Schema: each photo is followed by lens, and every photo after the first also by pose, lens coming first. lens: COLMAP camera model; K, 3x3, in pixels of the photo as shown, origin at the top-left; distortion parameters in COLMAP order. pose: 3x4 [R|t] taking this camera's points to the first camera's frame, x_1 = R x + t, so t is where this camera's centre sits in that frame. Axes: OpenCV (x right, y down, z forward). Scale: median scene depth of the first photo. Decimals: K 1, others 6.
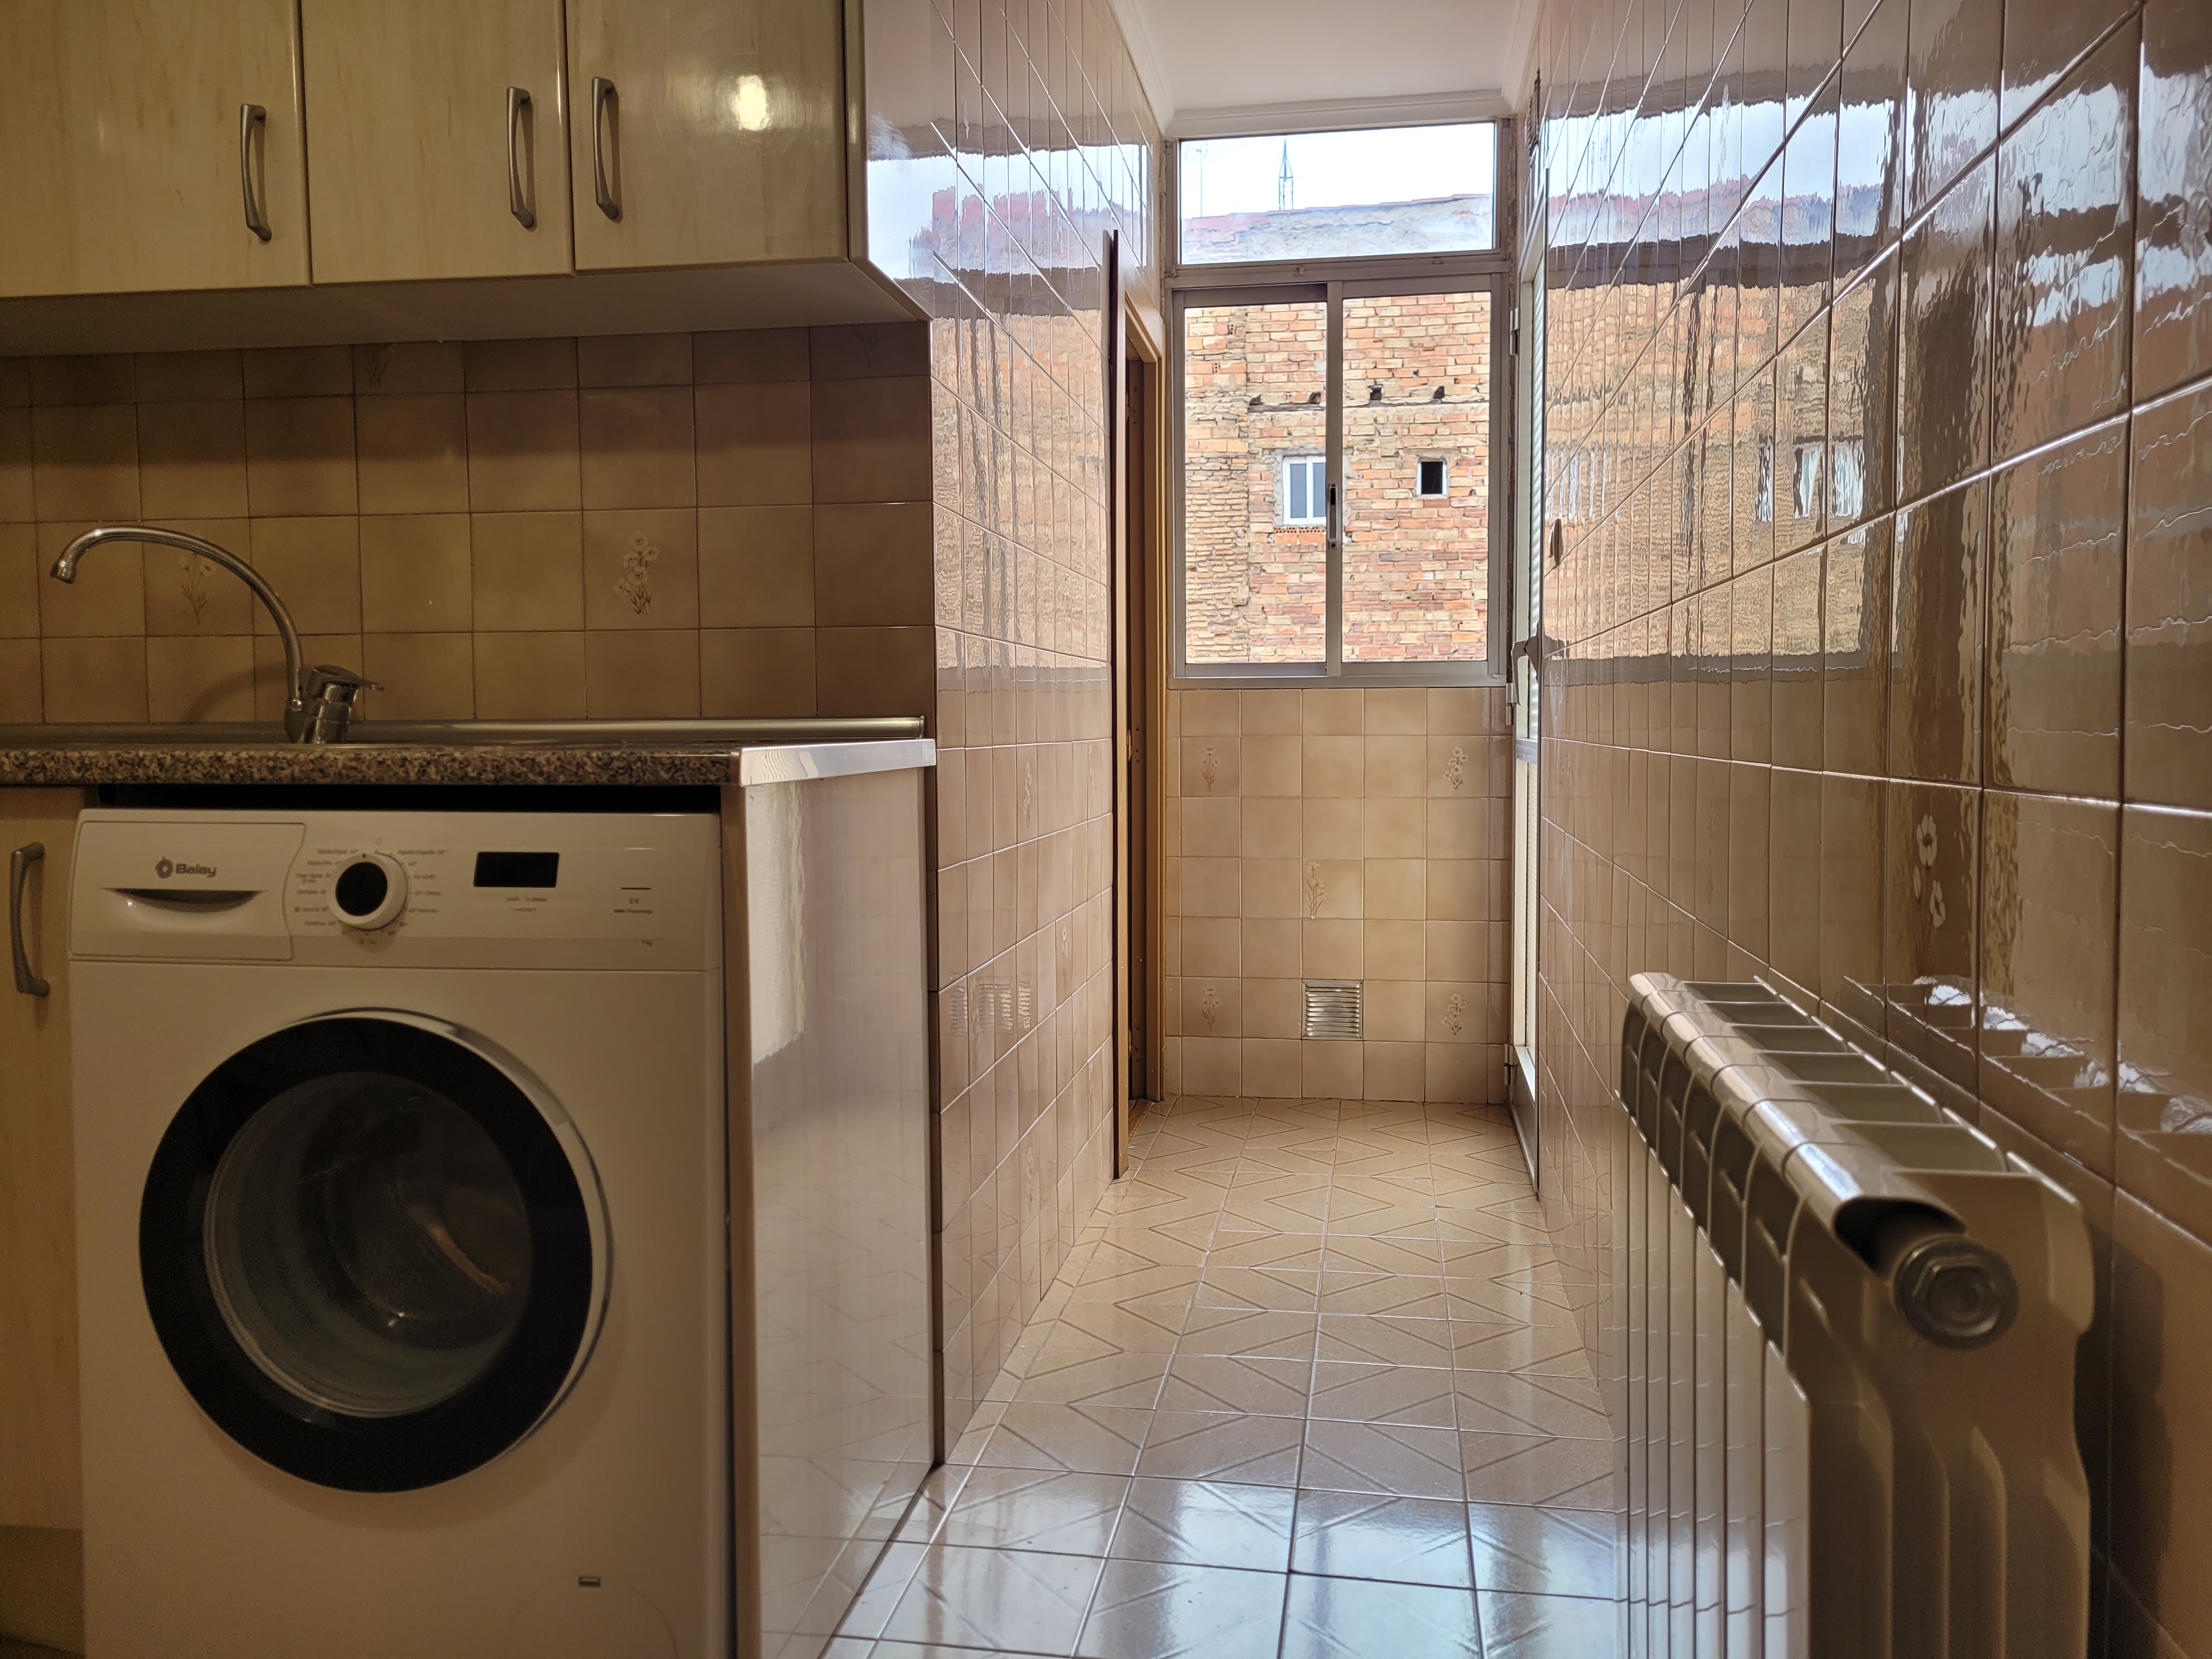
lens RADIAL K [[1629.9, 0, 1111.1], [0, 1629.9, 828.5], [0, 0, 1]] dist [0.060208, -0.051110]
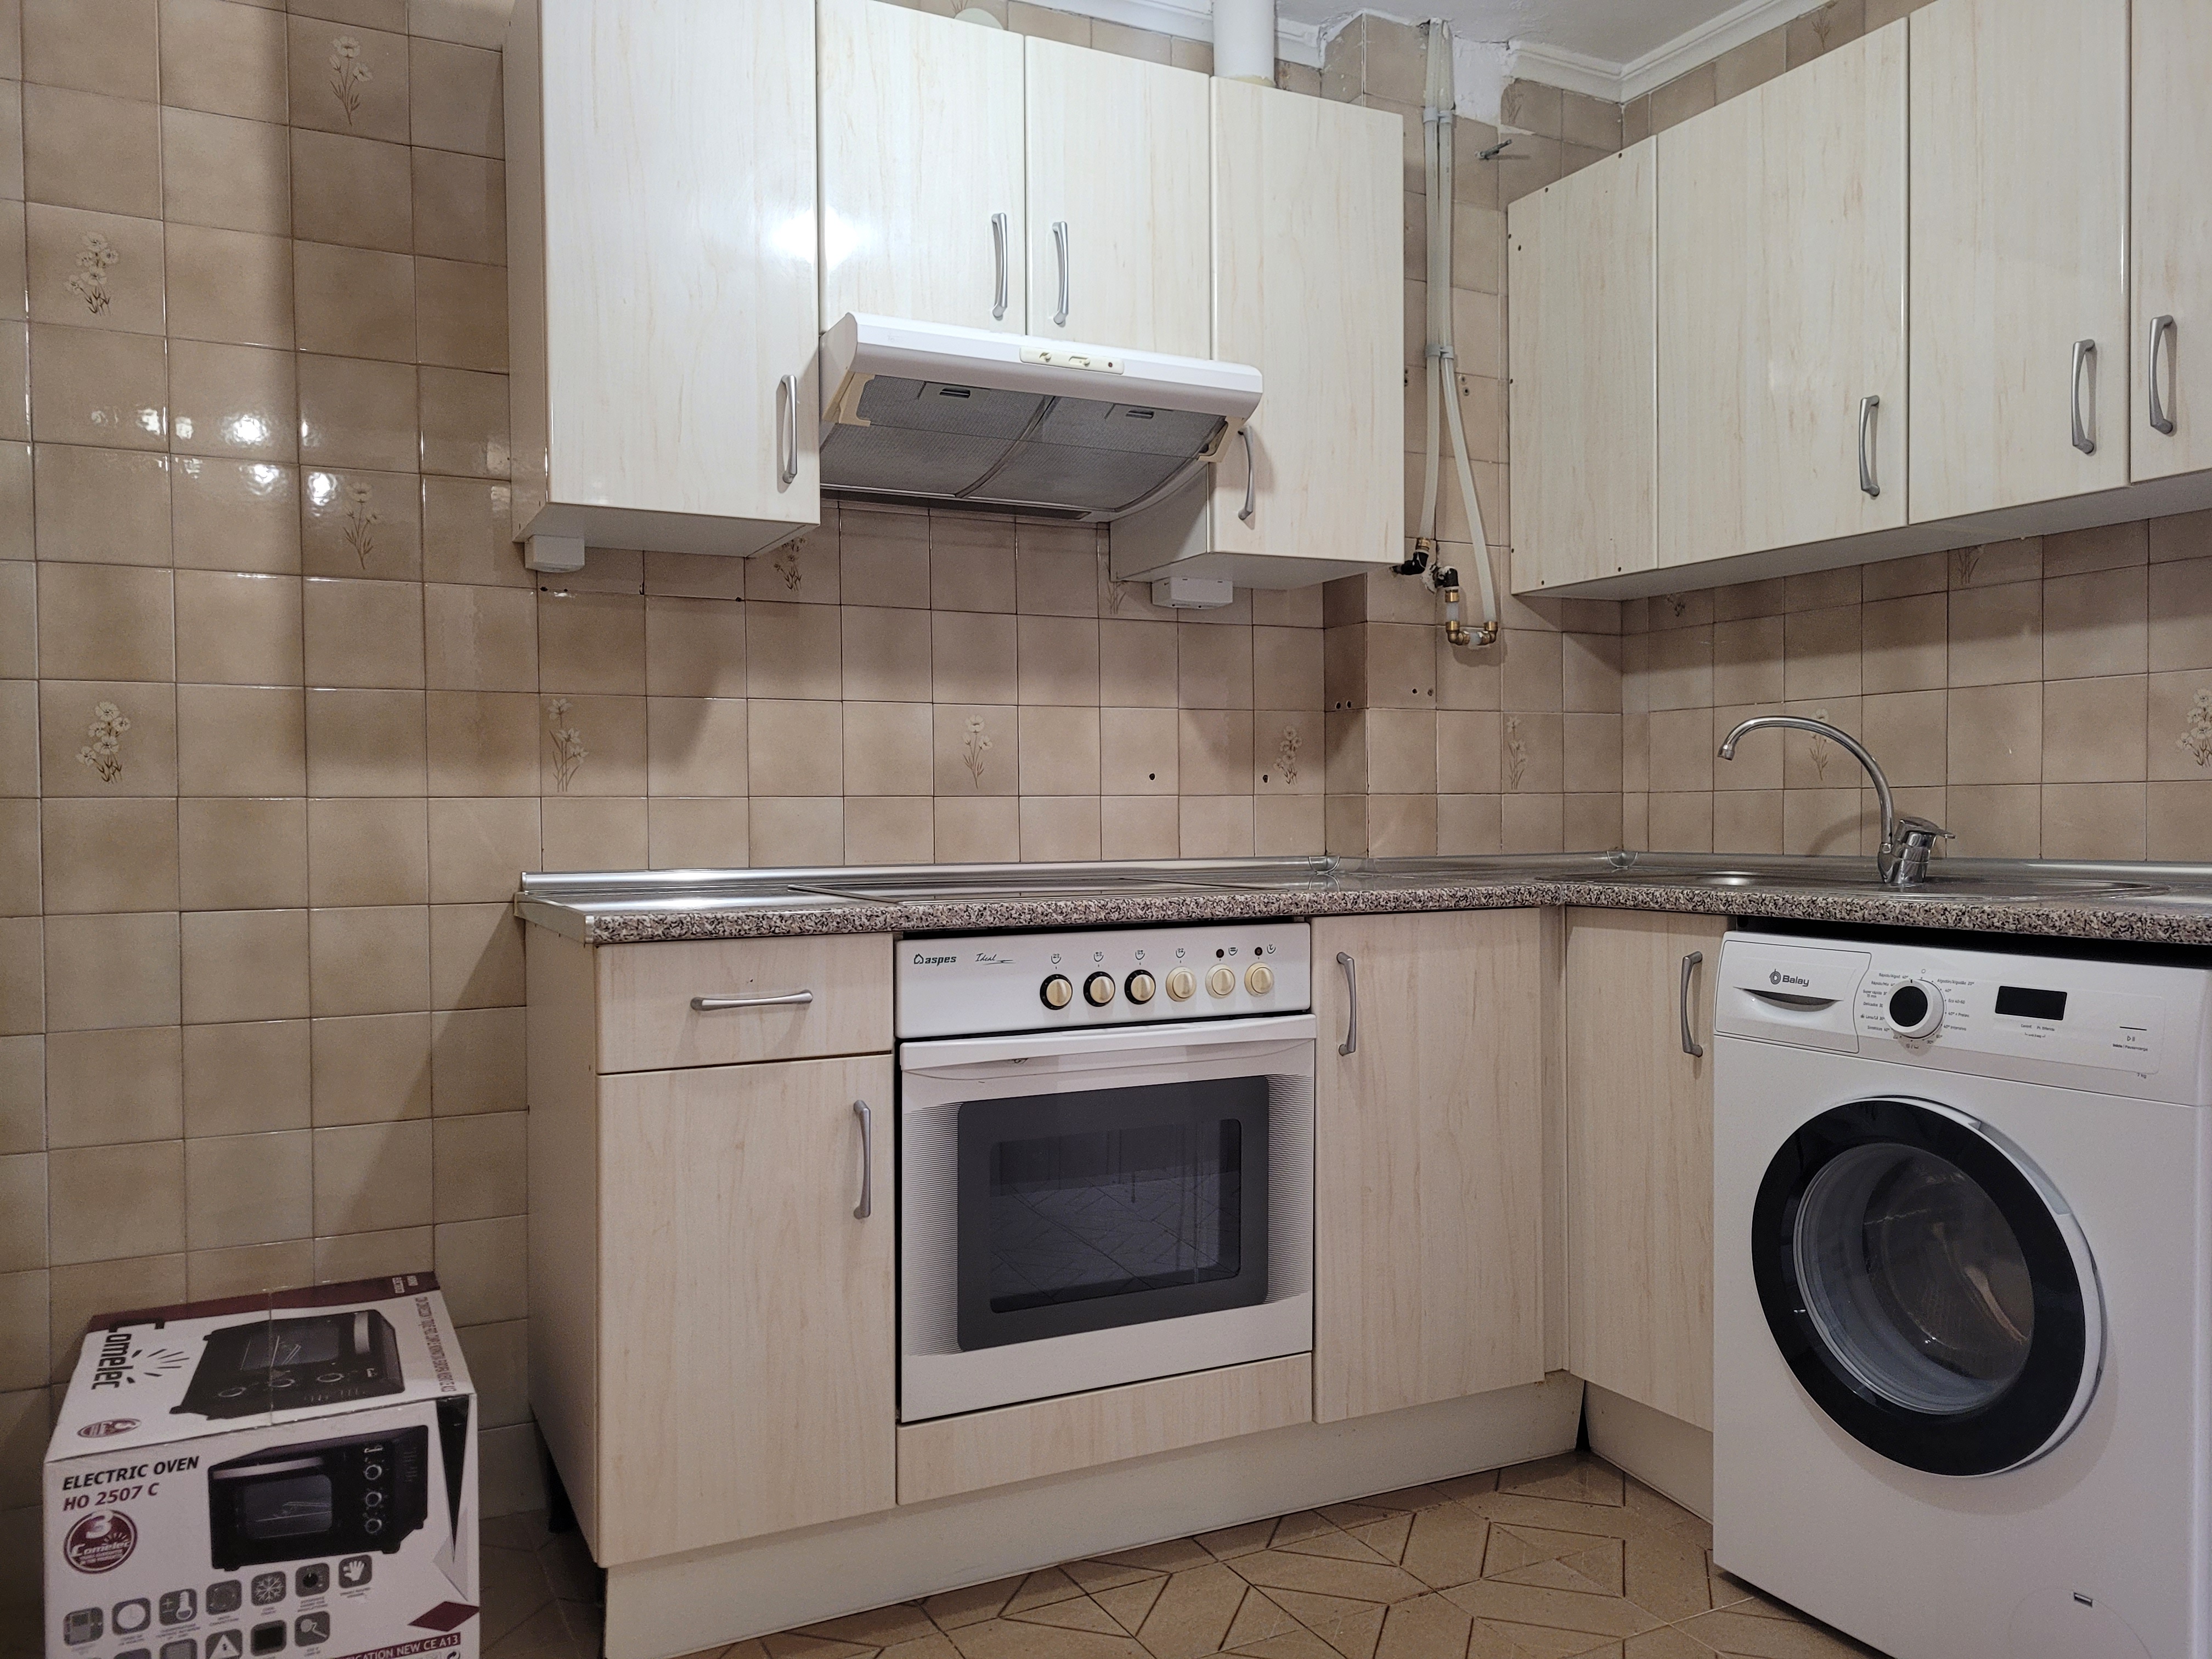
lens RADIAL K [[1629.9, 0, 1111.1], [0, 1629.9, 828.5], [0, 0, 1]] dist [0.060208, -0.051110]
pose [[0.594341, 0.006824, -0.804184, 0.215590], [-0.043390, 0.998780, -0.023592, -0.043747], [0.803042, 0.048916, 0.593912, -0.293408]]
